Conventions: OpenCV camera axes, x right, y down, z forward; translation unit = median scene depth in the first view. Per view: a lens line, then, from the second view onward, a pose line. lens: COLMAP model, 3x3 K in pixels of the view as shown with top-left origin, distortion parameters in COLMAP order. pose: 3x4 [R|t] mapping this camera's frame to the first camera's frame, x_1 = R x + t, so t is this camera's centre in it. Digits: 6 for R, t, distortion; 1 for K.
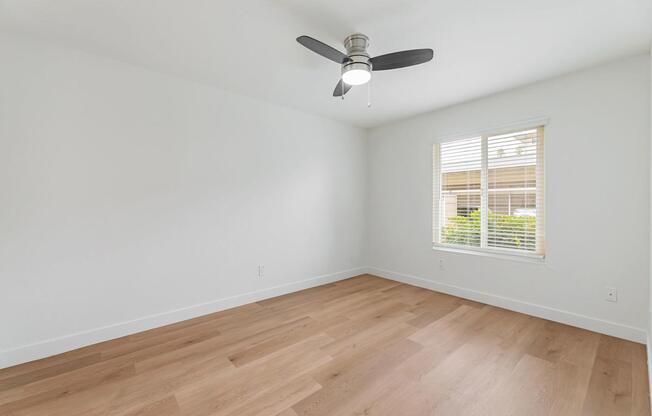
lens RADIAL K [[264.5, 0, 321.1], [0, 264.5, 211.6], [0, 0, 1]] dist [0.000461, 0.000085]
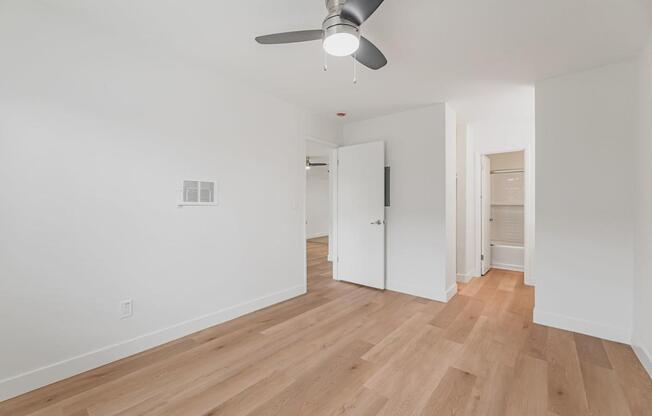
lens RADIAL K [[264.5, 0, 321.1], [0, 264.5, 211.6], [0, 0, 1]] dist [0.000461, 0.000085]
pose [[-0.985678, -0.001819, -0.168630, 0.351544], [-0.008909, 0.999107, 0.041297, -0.042123], [0.168404, 0.042208, -0.984814, 1.939095]]
